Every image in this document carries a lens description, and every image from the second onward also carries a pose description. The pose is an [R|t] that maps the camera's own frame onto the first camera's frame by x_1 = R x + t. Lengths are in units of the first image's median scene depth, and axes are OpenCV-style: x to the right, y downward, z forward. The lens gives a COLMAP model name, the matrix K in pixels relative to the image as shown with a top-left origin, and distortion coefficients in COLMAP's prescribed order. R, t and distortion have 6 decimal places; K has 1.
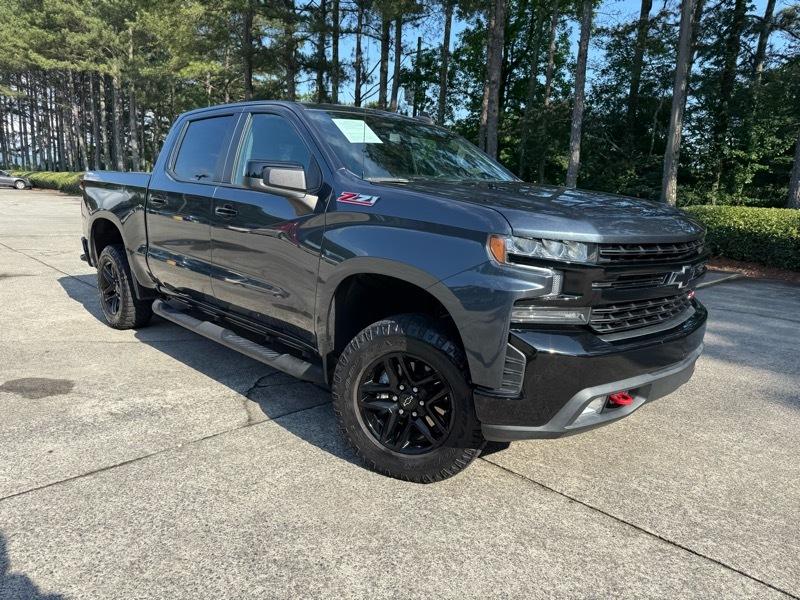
lens RADIAL K [[567.2, 0, 401.1], [0, 567.2, 293.2], [0, 0, 1]] dist [0.034747, -0.044101]
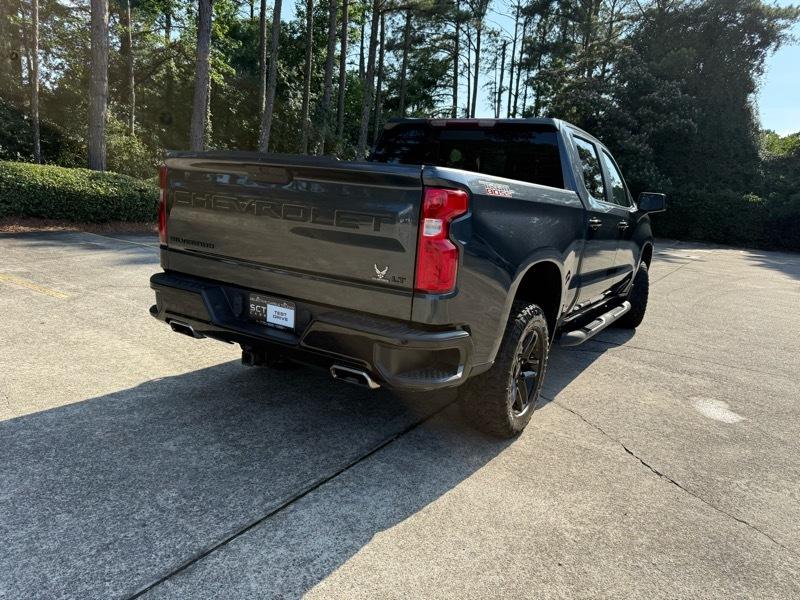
lens RADIAL K [[569.4, 0, 403.3], [0, 569.4, 299.9], [0, 0, 1]] dist [0.017929, -0.021976]
pose [[-0.238367, -0.235527, 0.942183, -0.222794], [0.085432, 0.961301, 0.261920, -0.055081], [-0.967410, 0.142925, -0.209021, 0.267676]]
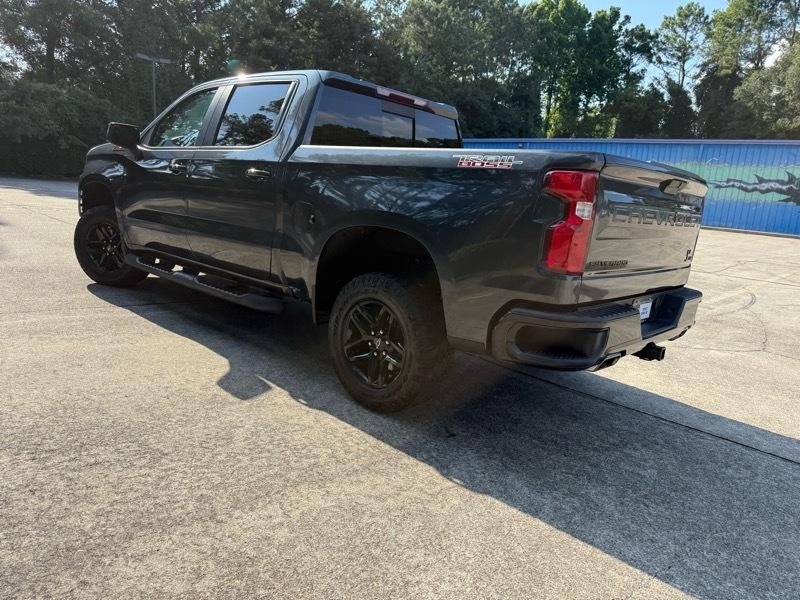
lens RADIAL K [[569.4, 0, 403.3], [0, 569.4, 299.9], [0, 0, 1]] dist [0.017929, -0.021976]
pose [[-0.988971, -0.119794, -0.087097, -0.046626], [-0.143339, 0.922183, 0.359211, -0.065304], [0.037288, 0.367734, -0.929183, 0.384555]]
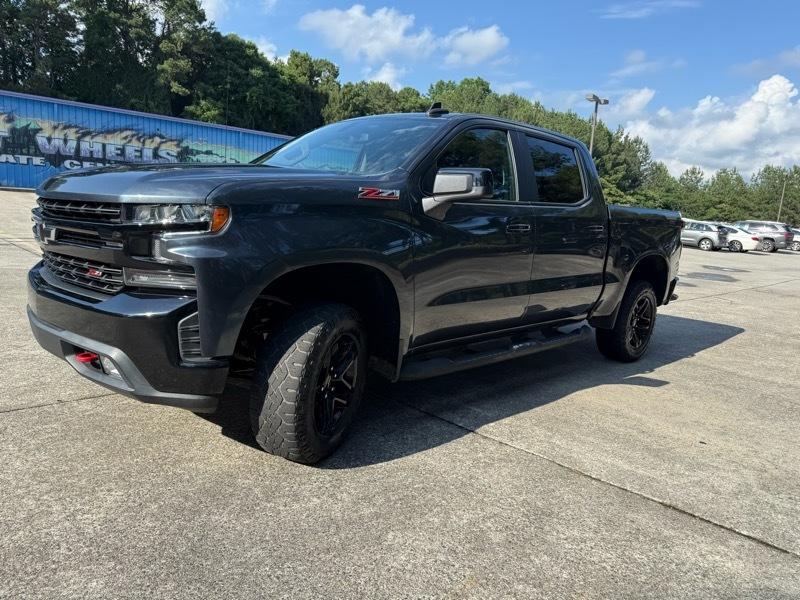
lens RADIAL K [[569.4, 0, 403.3], [0, 569.4, 299.9], [0, 0, 1]] dist [0.017929, -0.021976]
pose [[0.012226, 0.120558, -0.992631, 0.162405], [-0.250743, 0.961357, 0.113671, -0.020069], [0.967977, 0.247505, 0.041983, 0.170871]]
